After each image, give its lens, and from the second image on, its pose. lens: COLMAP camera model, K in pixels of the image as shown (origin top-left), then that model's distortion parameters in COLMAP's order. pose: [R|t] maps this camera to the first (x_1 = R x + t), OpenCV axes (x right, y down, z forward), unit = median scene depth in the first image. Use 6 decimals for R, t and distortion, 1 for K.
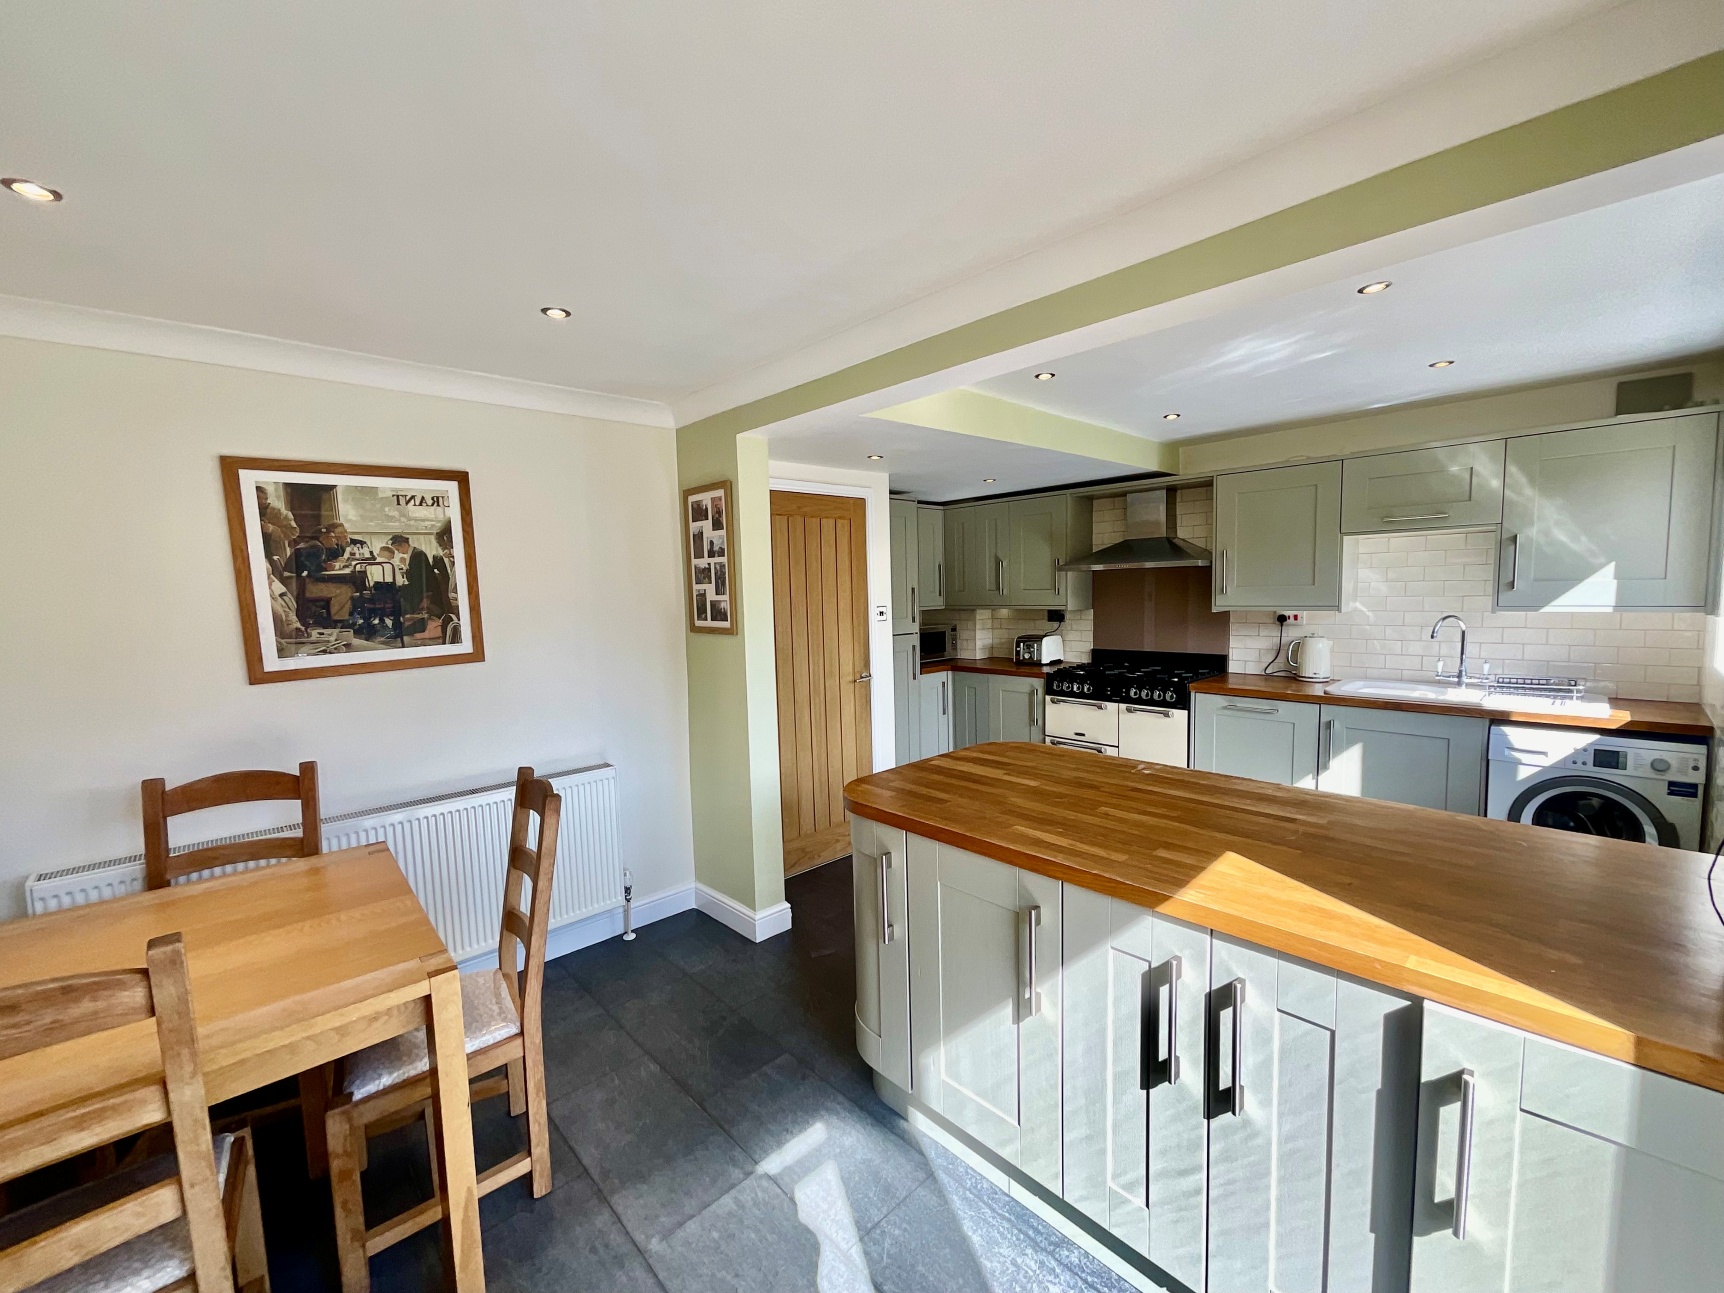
lens RADIAL K [[703.6, 0, 863.7], [0, 703.6, 652.0], [0, 0, 1]] dist [-0.003279, 0.001804]
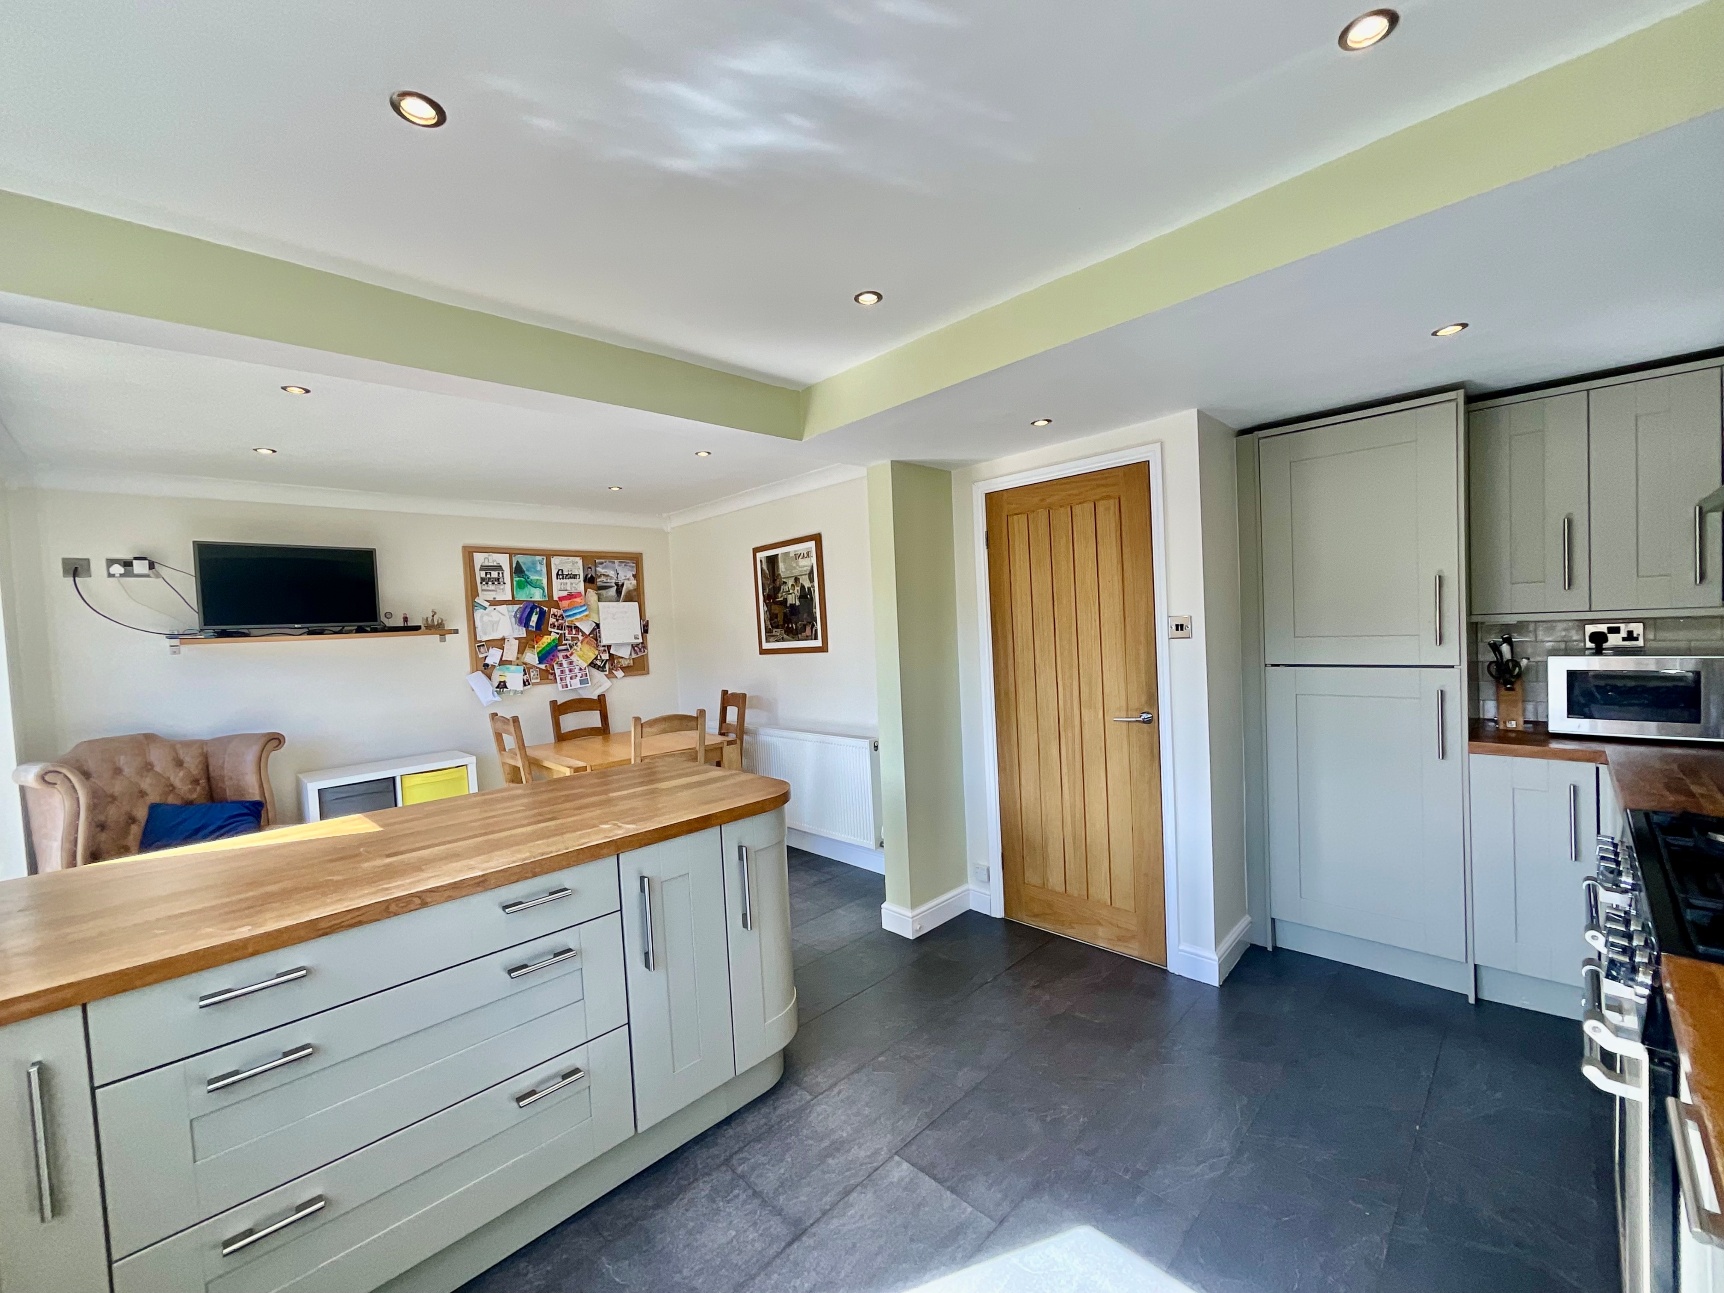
lens RADIAL K [[703.6, 0, 862.9], [0, 703.6, 647.1], [0, 0, 1]] dist [-0.003279, 0.001804]
pose [[0.020557, 0.057566, -0.998130, 1.108532], [-0.046238, 0.997327, 0.056568, -0.098407], [0.998719, 0.044989, 0.023164, 1.133013]]
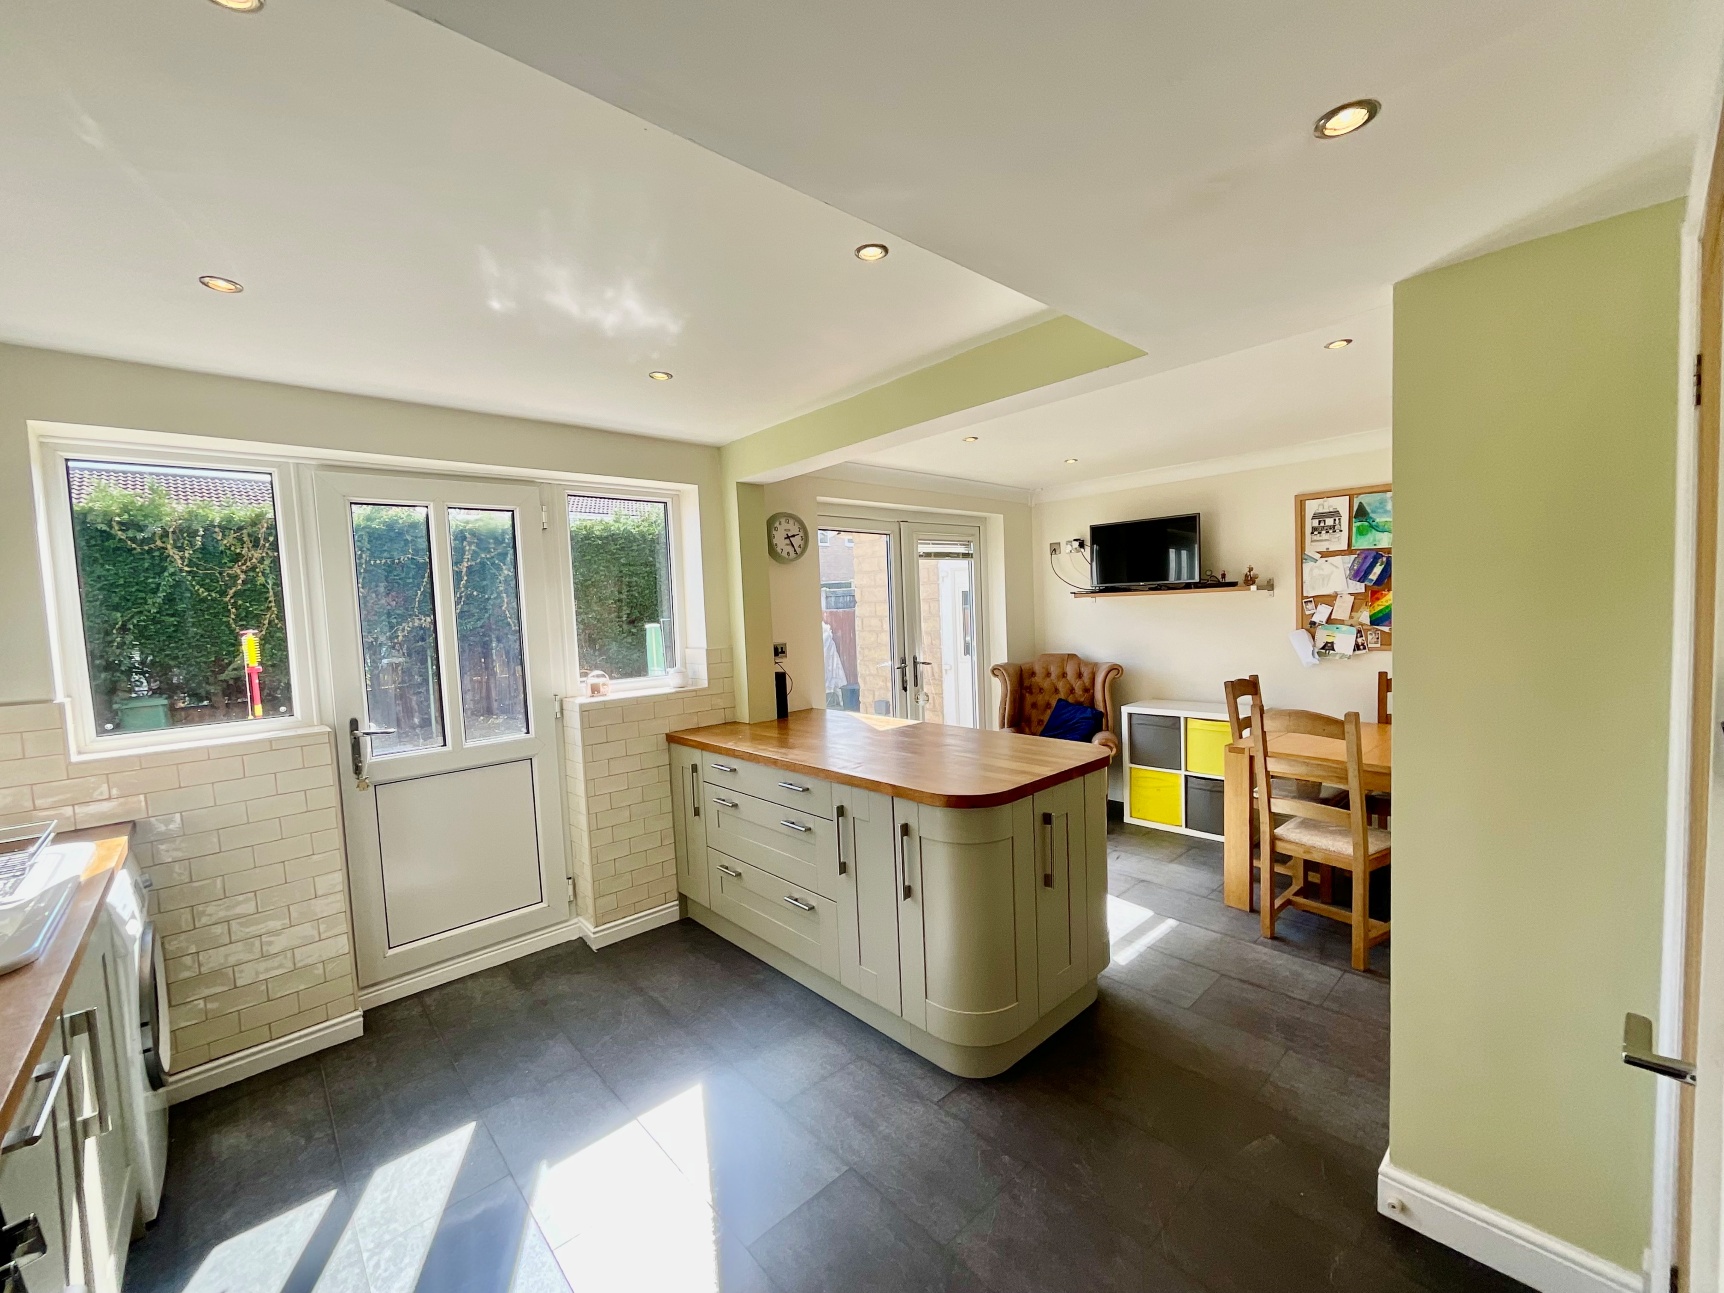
lens RADIAL K [[703.6, 0, 861.7], [0, 703.6, 643.1], [0, 0, 1]] dist [-0.003279, 0.001804]
pose [[-0.997653, 0.063921, 0.024548, 0.310039], [0.066844, 0.986910, 0.146770, -0.173084], [-0.014845, 0.148066, -0.988866, 1.875851]]
